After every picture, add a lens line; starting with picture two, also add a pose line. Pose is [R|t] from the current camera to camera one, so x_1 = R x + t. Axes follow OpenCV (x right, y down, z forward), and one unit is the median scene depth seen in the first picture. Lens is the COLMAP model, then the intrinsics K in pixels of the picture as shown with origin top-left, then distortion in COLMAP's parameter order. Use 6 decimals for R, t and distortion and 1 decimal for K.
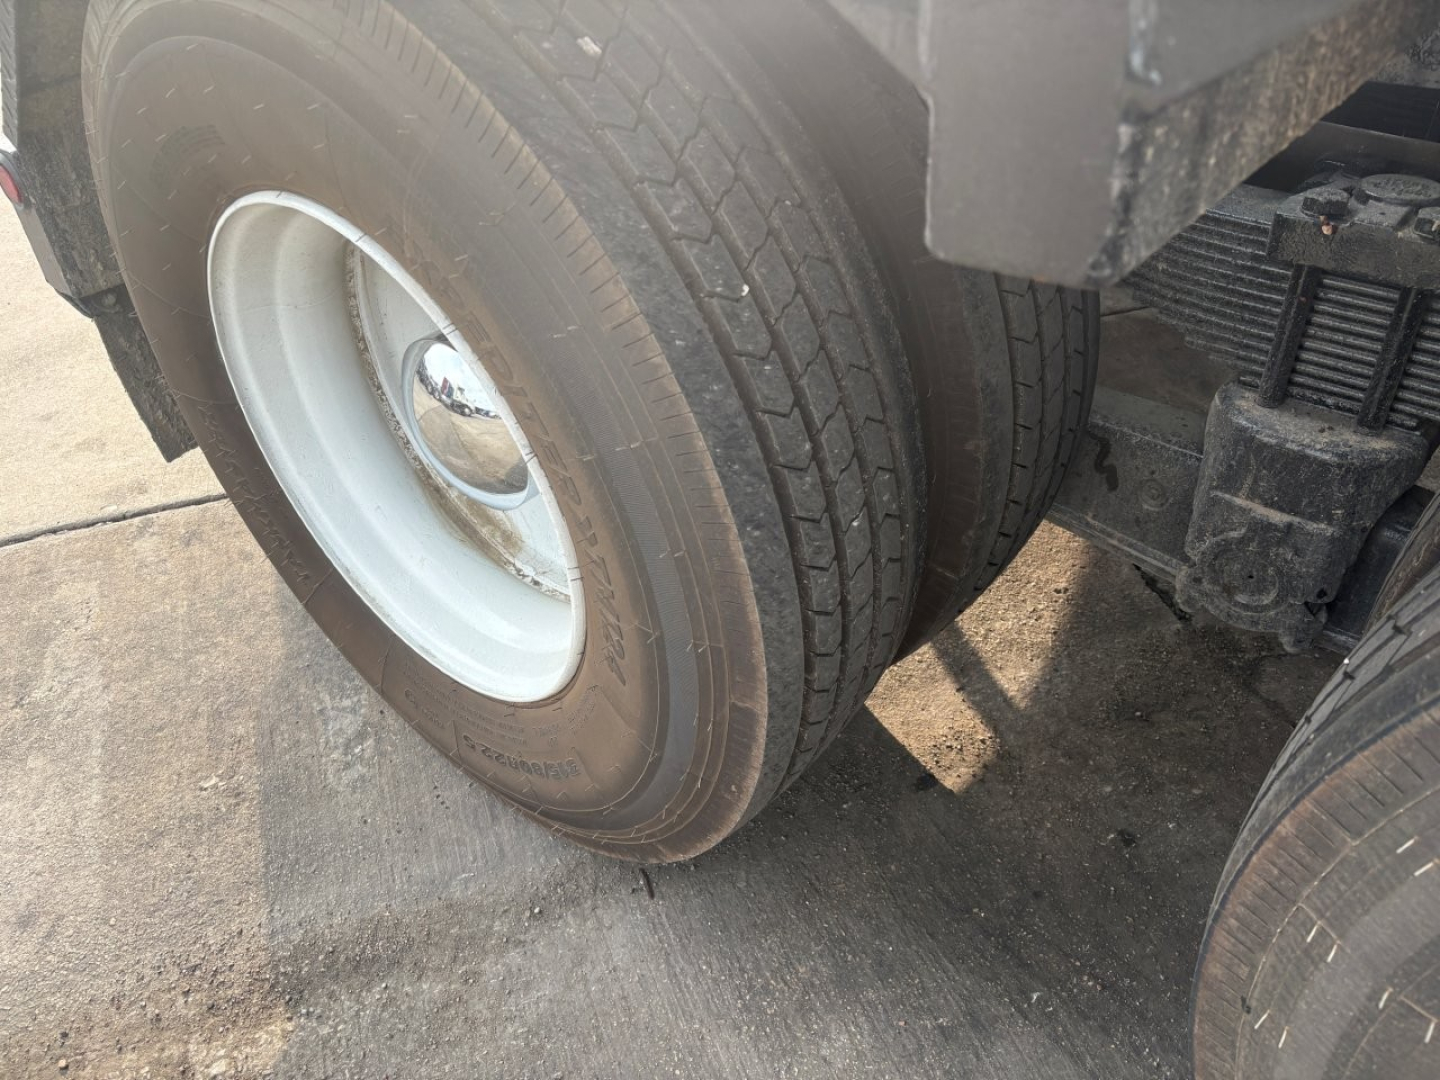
lens RADIAL K [[1083.8, 0, 717.6], [0, 1083.8, 554.3], [0, 0, 1]] dist [-0.002699, 0.000939]
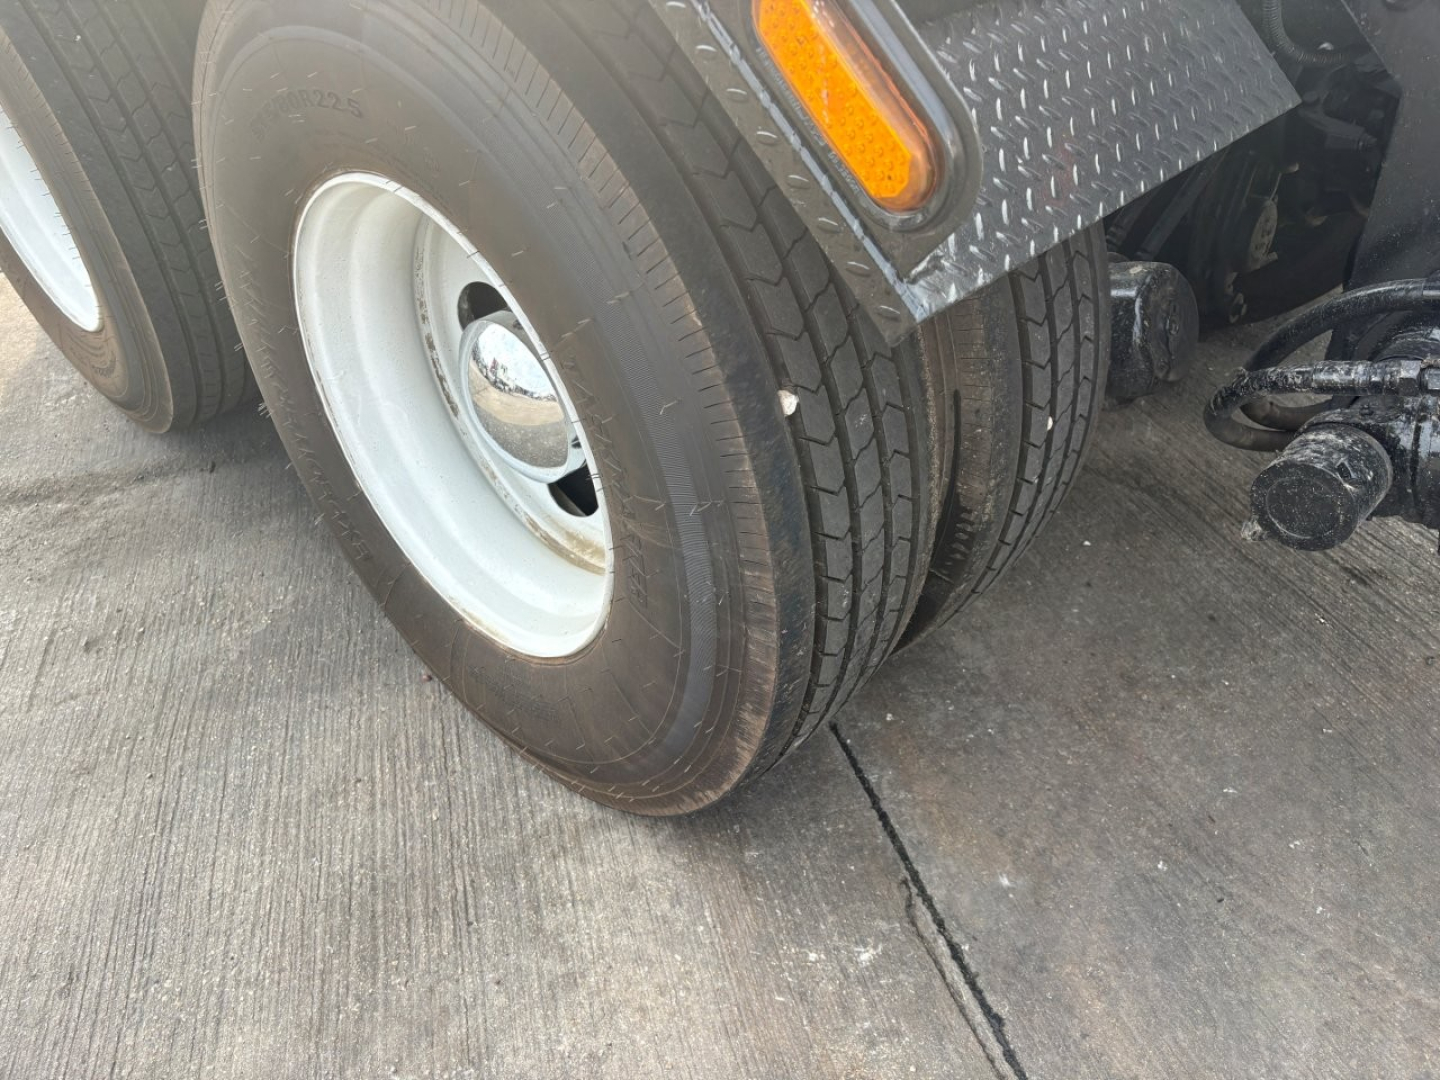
lens RADIAL K [[1083.8, 0, 717.6], [0, 1083.8, 554.3], [0, 0, 1]] dist [-0.002699, 0.000939]
pose [[0.997518, 0.025776, -0.065520, 0.075088], [-0.025748, 0.999668, 0.001266, 0.038227], [0.065530, 0.000424, 0.997850, -0.054302]]
